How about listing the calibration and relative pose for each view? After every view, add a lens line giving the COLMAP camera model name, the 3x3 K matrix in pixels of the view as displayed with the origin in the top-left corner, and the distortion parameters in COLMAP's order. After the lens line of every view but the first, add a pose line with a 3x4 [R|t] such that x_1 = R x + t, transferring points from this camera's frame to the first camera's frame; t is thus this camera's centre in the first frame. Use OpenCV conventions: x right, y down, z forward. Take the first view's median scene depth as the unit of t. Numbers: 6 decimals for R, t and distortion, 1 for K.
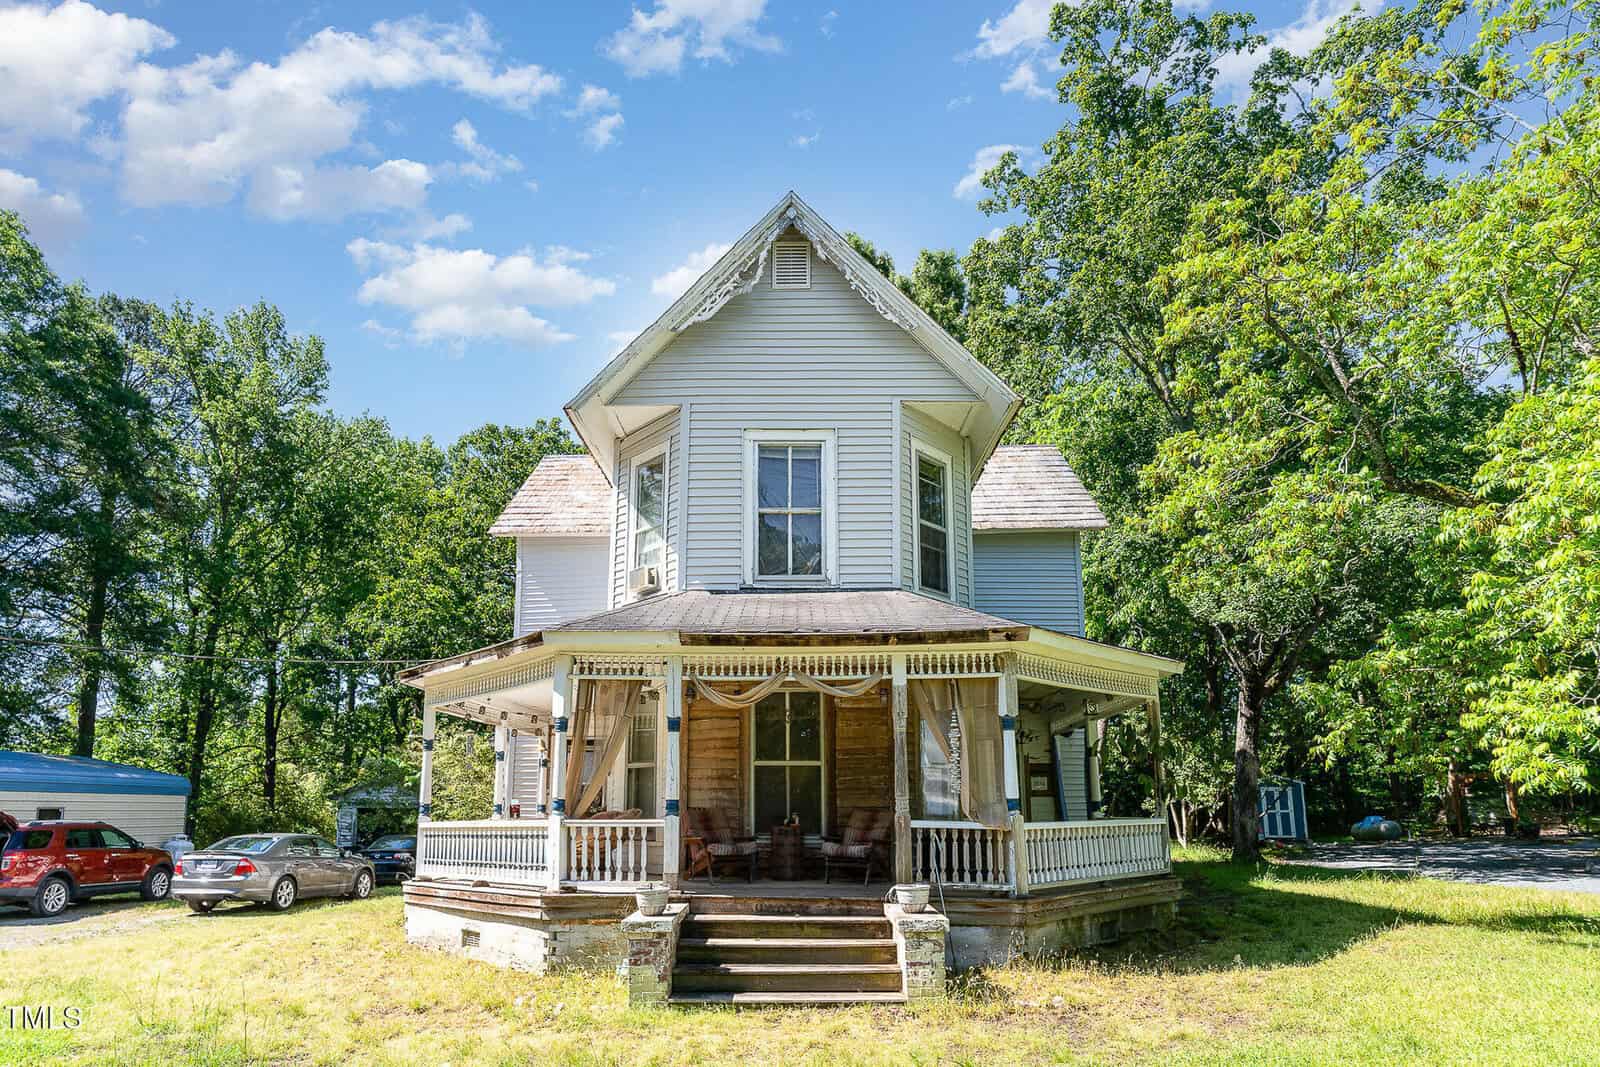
lens RADIAL K [[1246.4, 0, 800.0], [0, 1246.4, 533.5], [0, 0, 1]] dist [-0.013018, -0.000269]
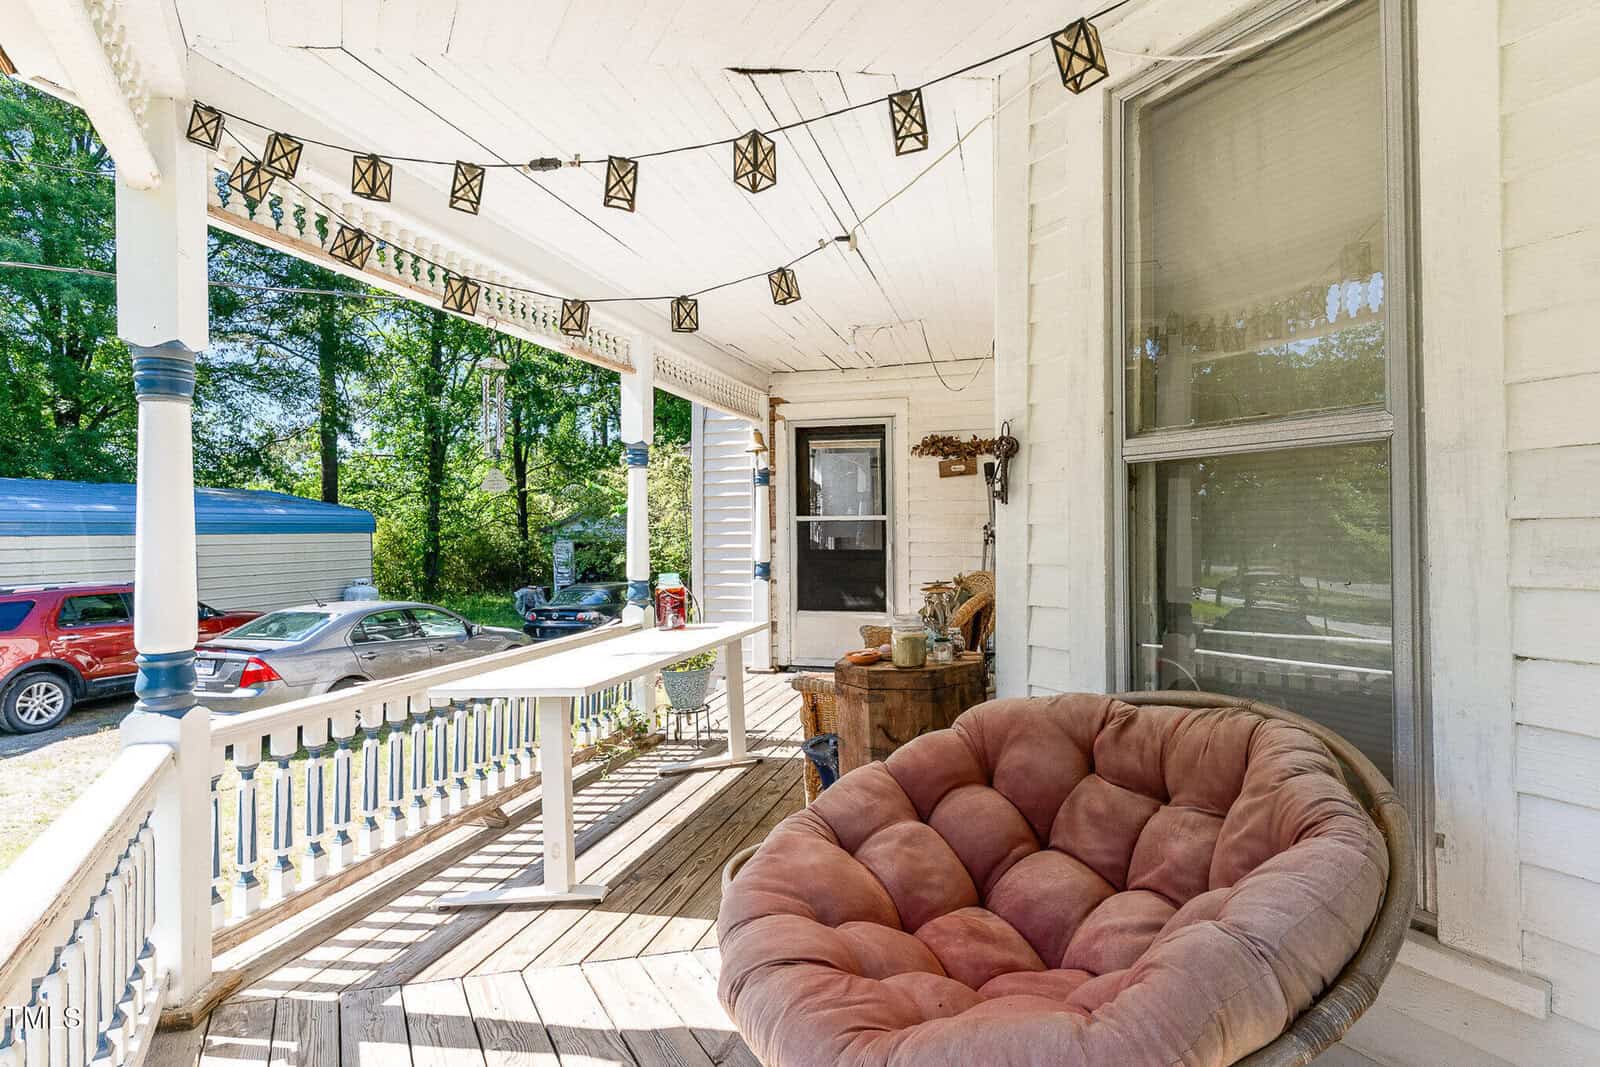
lens RADIAL K [[969.8, 0, 800.0], [0, 969.8, 533.5], [0, 0, 1]] dist [-0.001177, -0.000235]
pose [[0.981841, -0.012016, -0.189325, -0.161883], [0.054554, 0.973720, 0.221116, 0.165046], [0.181693, -0.227429, 0.956694, 0.854721]]
